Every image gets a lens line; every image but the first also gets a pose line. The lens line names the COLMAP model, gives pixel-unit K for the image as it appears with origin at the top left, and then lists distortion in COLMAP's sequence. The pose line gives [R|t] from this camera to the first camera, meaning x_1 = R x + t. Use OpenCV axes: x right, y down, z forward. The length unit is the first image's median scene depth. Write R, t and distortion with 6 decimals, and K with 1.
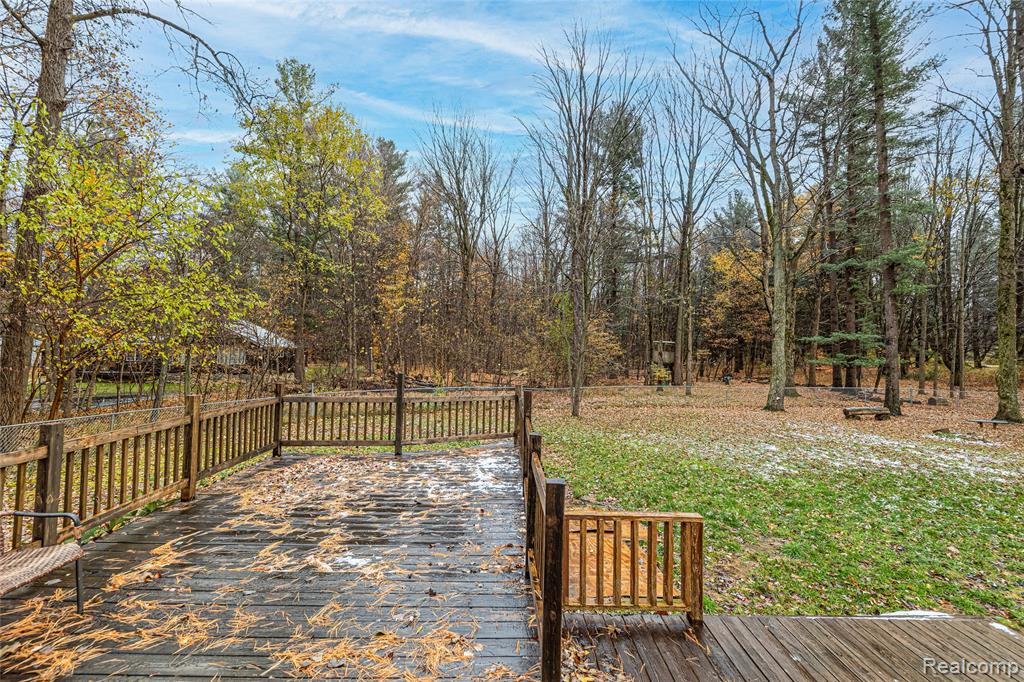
lens RADIAL K [[418.9, 0, 513.4], [0, 418.9, 343.6], [0, 0, 1]] dist [0.000582, -0.000398]
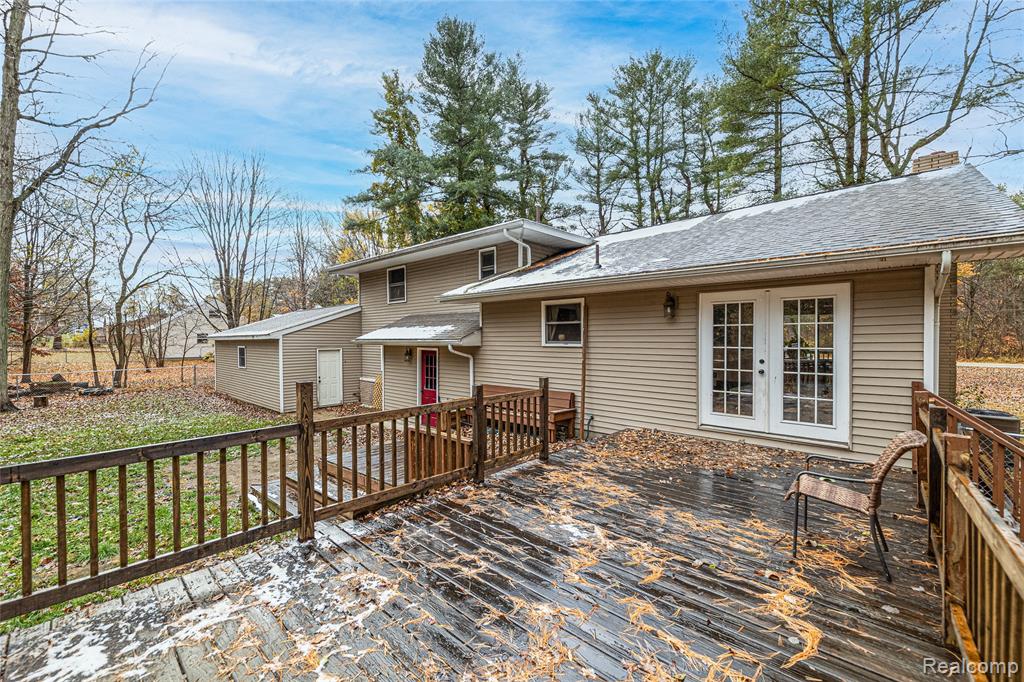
lens RADIAL K [[418.9, 0, 514.3], [0, 418.9, 342.9], [0, 0, 1]] dist [0.000582, -0.000398]
pose [[-0.727111, -0.024831, 0.686071, -0.114261], [-0.027027, 0.999606, 0.007536, 0.005492], [-0.685988, -0.013063, -0.727496, 0.218061]]
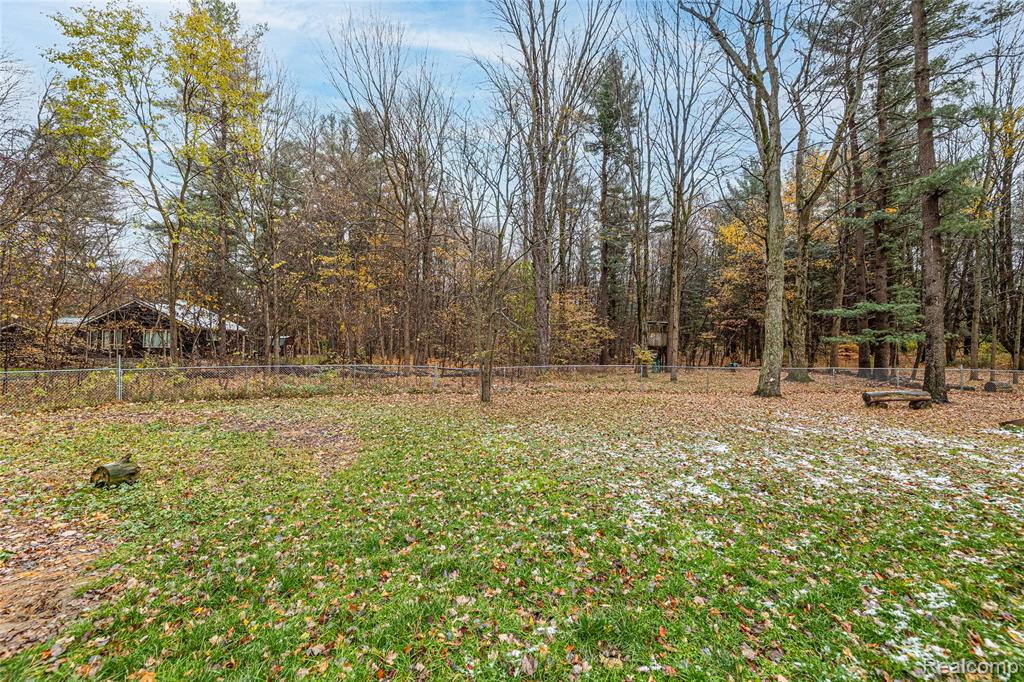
lens RADIAL K [[418.9, 0, 513.8], [0, 418.9, 342.9], [0, 0, 1]] dist [0.000582, -0.000398]
pose [[0.998490, -0.006516, -0.054554, 0.179817], [0.006953, 0.999945, 0.007816, 0.046493], [0.054500, -0.008183, 0.998480, 0.196728]]
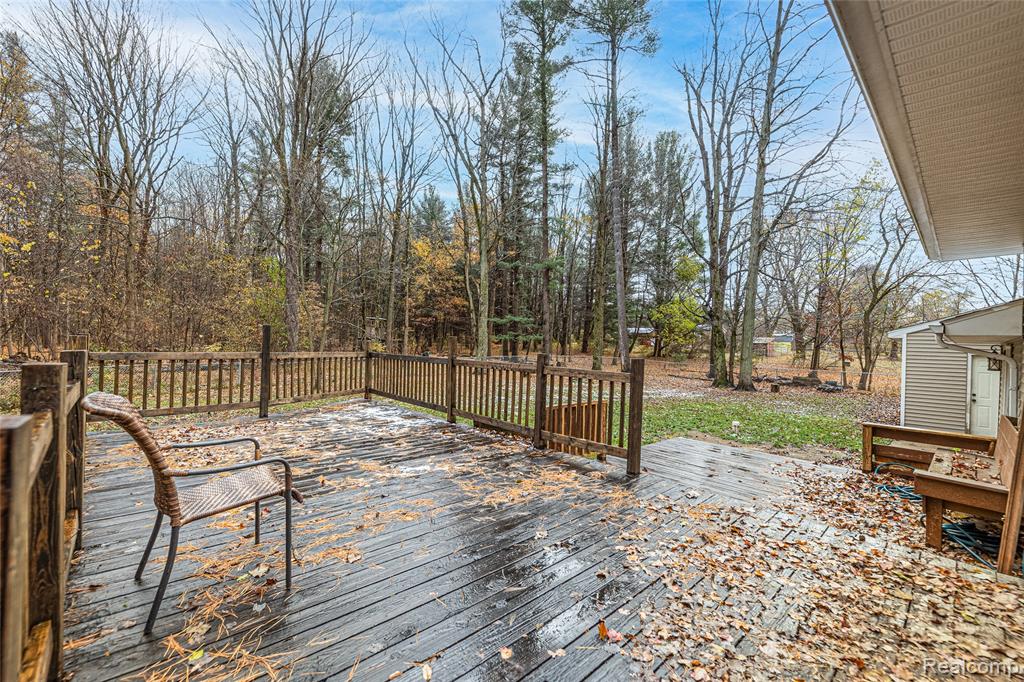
lens RADIAL K [[418.9, 0, 521.0], [0, 418.9, 347.3], [0, 0, 1]] dist [0.000582, -0.000398]
pose [[0.736978, -0.006746, 0.675883, -0.111752], [-0.032444, 0.998445, 0.045342, 0.013737], [-0.675137, -0.055344, 0.735613, -0.004510]]
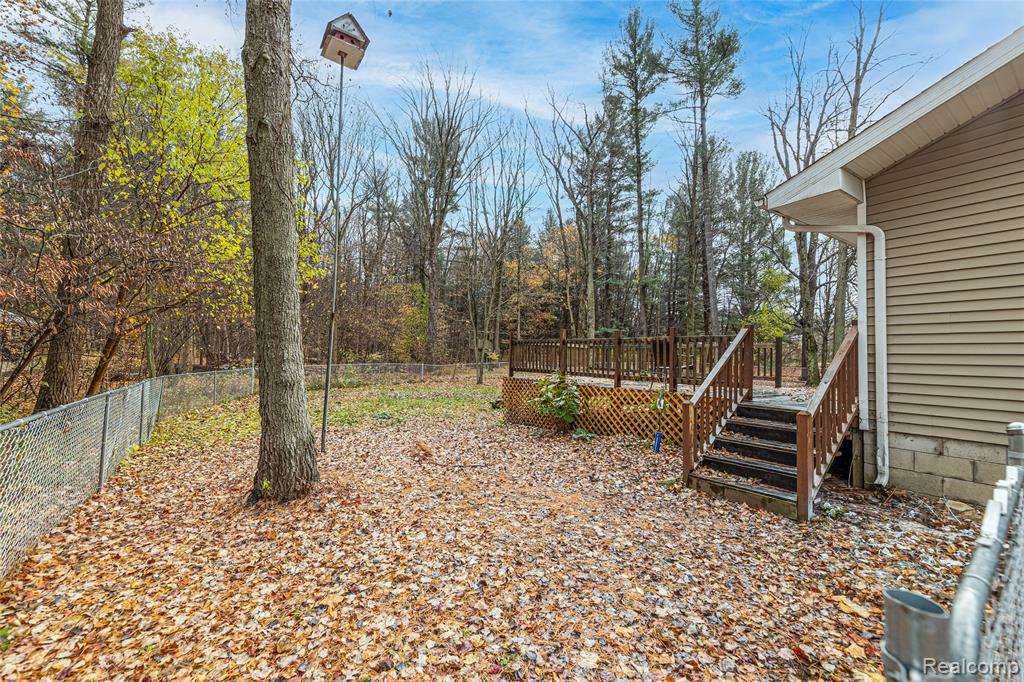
lens RADIAL K [[418.9, 0, 517.8], [0, 418.9, 342.6], [0, 0, 1]] dist [0.000582, -0.000398]
pose [[0.837028, 0.015002, 0.546954, -0.344289], [-0.021527, 0.999753, 0.005523, 0.029634], [-0.546736, -0.016397, 0.837145, -0.092243]]
